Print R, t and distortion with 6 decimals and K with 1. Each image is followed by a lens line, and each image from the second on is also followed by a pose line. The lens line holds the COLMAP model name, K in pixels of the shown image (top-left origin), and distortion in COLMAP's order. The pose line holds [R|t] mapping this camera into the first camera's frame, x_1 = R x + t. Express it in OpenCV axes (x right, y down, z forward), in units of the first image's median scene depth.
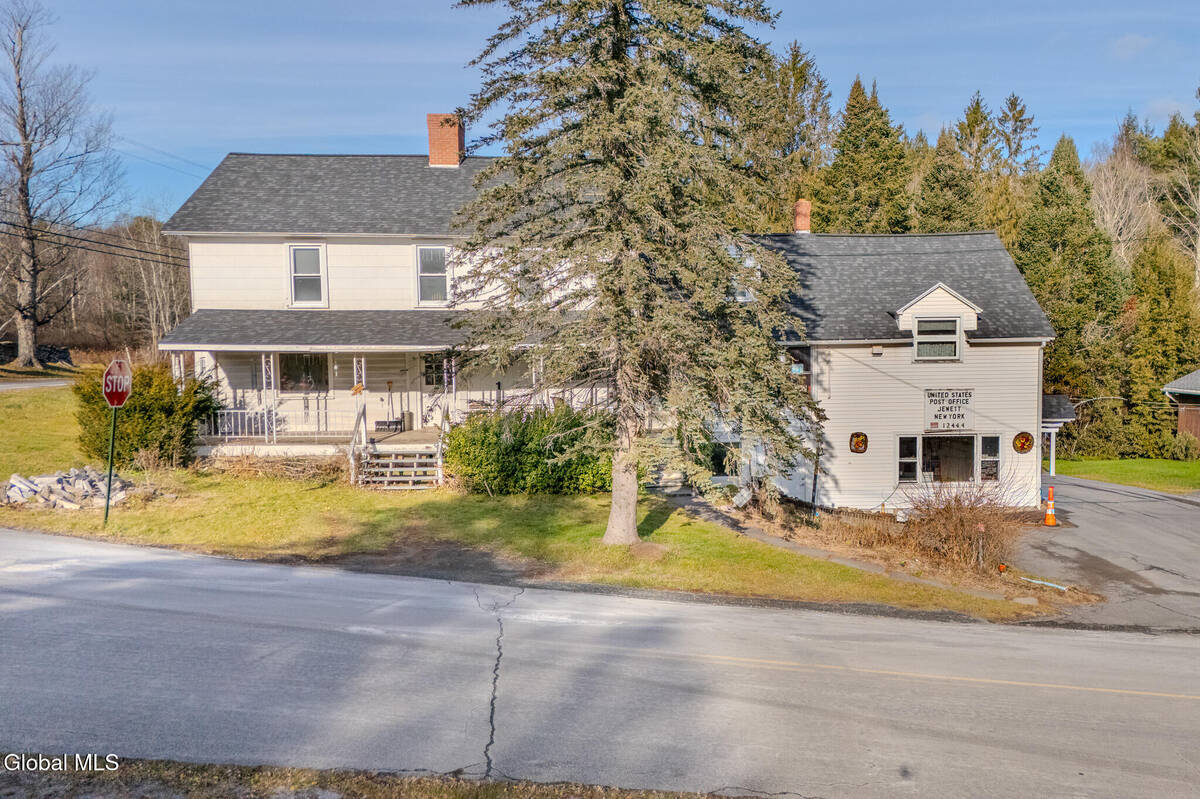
lens RADIAL K [[1037.3, 0, 683.8], [0, 1037.3, 401.4], [0, 0, 1]] dist [0.062806, -0.022544]
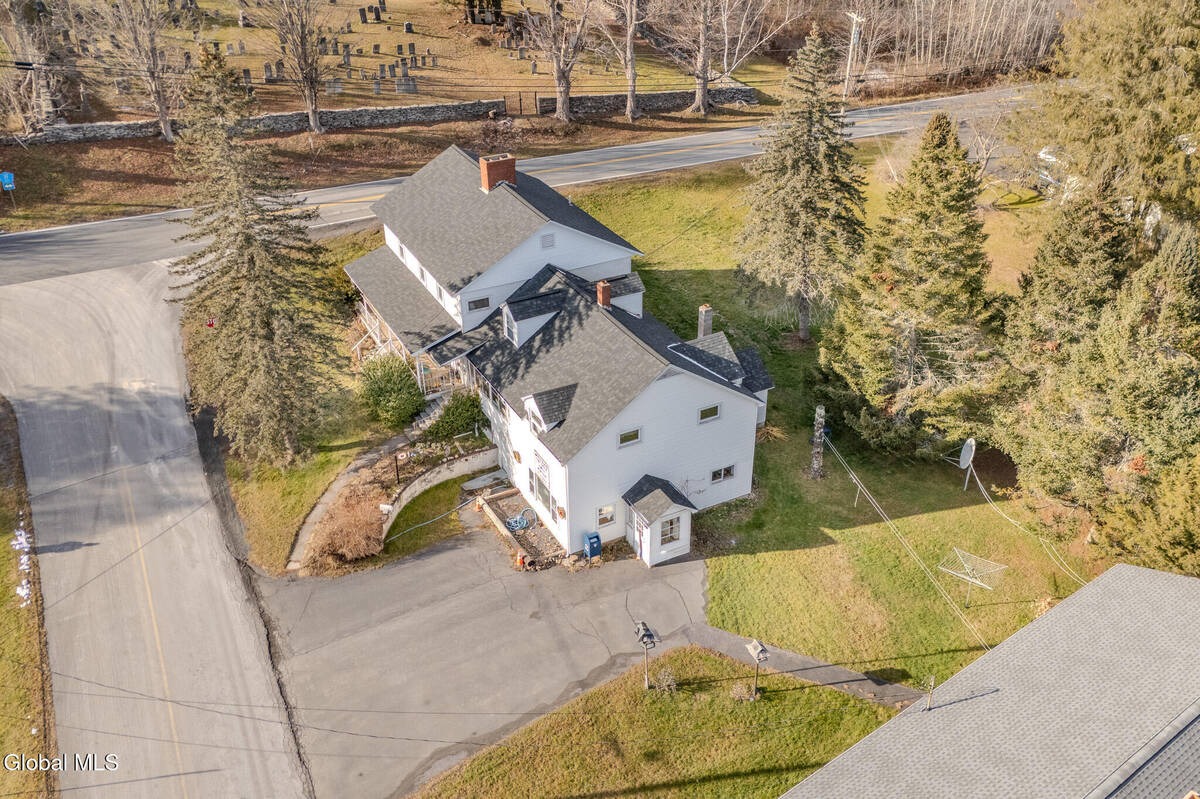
lens RADIAL K [[1073.2, 0, 601.6], [0, 1073.2, 360.8], [0, 0, 1]] dist [0.131426, -0.225651]
pose [[0.406335, 0.441799, -0.799816, 1.552579], [-0.067688, 0.887485, 0.455838, -0.897167], [0.911213, -0.131085, 0.390521, 0.511523]]
